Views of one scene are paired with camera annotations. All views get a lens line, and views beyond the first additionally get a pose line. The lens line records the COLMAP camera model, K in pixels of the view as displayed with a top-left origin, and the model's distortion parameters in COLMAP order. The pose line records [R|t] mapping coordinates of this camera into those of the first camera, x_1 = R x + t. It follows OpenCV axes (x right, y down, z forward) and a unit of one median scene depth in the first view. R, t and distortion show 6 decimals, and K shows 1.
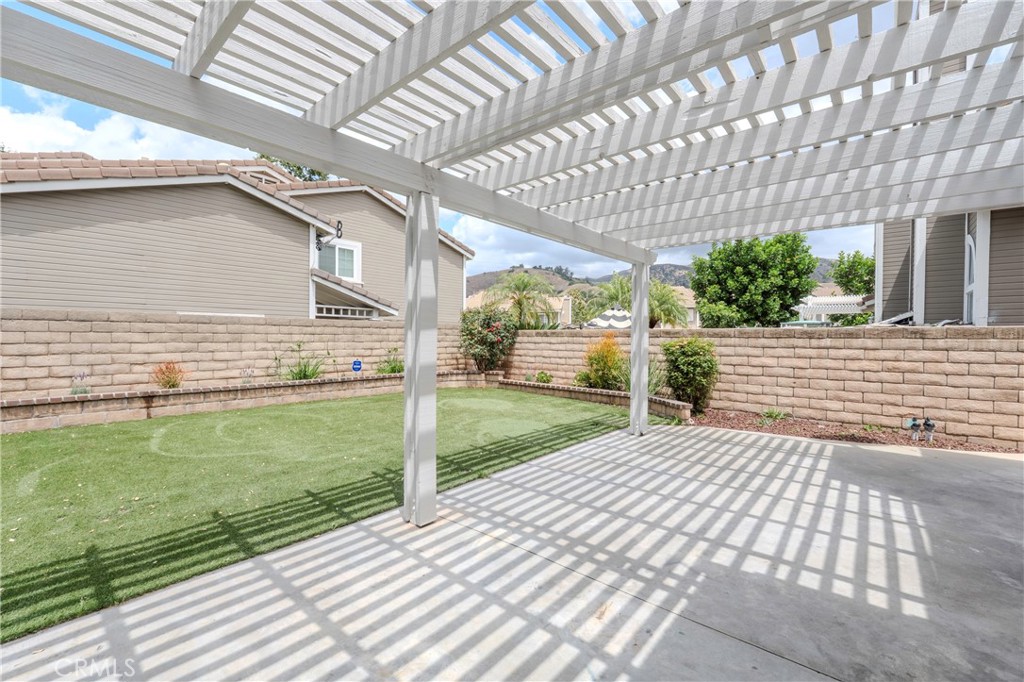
lens RADIAL K [[429.6, 0, 512.0], [0, 429.6, 341.0], [0, 0, 1]] dist [-0.010798, 0.000237]
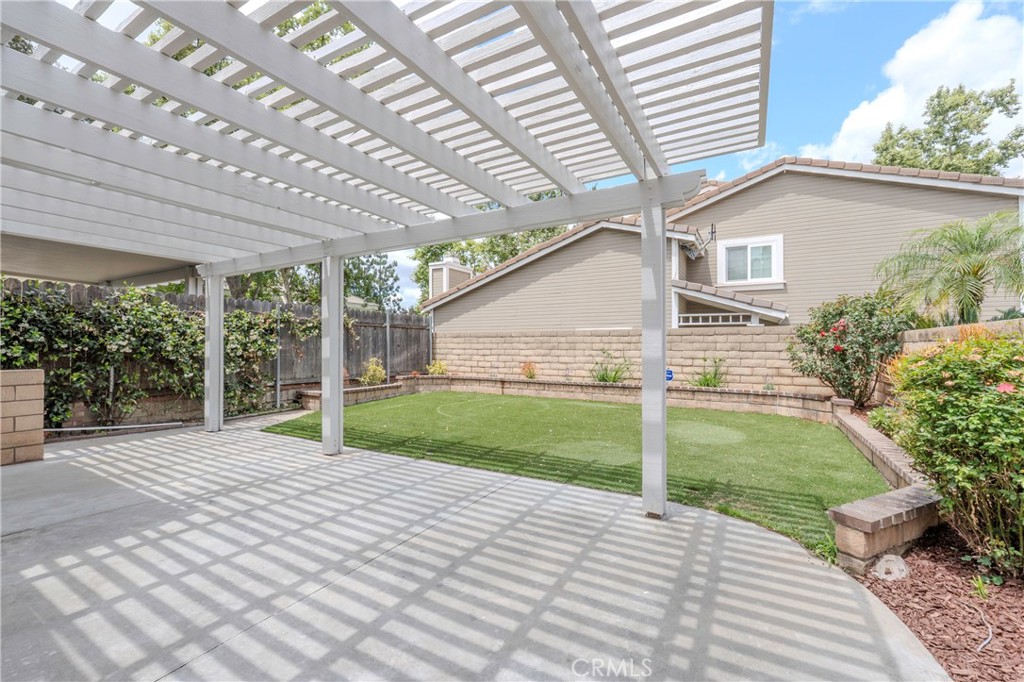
lens RADIAL K [[429.6, 0, 512.0], [0, 429.6, 341.0], [0, 0, 1]] dist [-0.010798, 0.000237]
pose [[0.184955, -0.019139, -0.982561, 1.324429], [-0.010243, 0.999719, -0.021401, 0.012857], [0.982694, 0.014023, 0.184707, 1.169323]]
